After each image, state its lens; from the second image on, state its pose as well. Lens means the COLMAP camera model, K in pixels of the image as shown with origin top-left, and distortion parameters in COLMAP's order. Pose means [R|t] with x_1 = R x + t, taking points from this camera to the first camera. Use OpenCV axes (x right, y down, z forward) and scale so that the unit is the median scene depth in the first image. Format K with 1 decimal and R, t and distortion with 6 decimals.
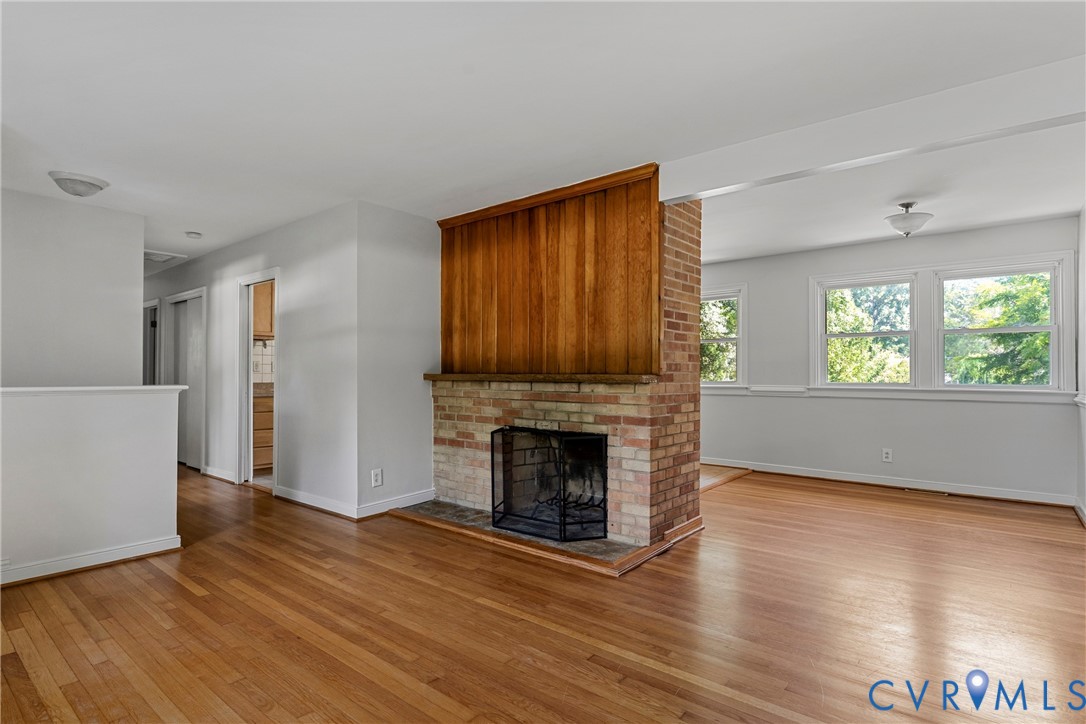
lens RADIAL K [[551.1, 0, 519.6], [0, 551.1, 370.1], [0, 0, 1]] dist [-0.000725, 0.003494]
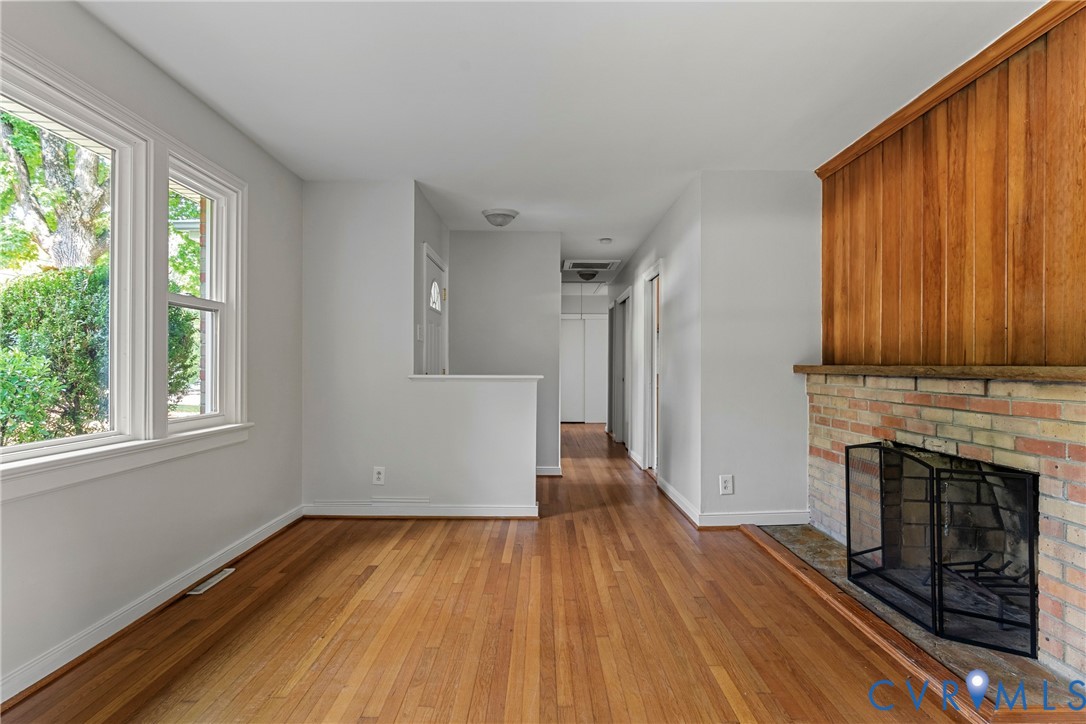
lens RADIAL K [[551.1, 0, 548.8], [0, 551.1, 365.4], [0, 0, 1]] dist [-0.000725, 0.003494]
pose [[0.656909, 0.000211, -0.753970, 0.241115], [0.004095, 0.999984, 0.003848, 0.002871], [0.753959, -0.005616, 0.656898, 0.246250]]
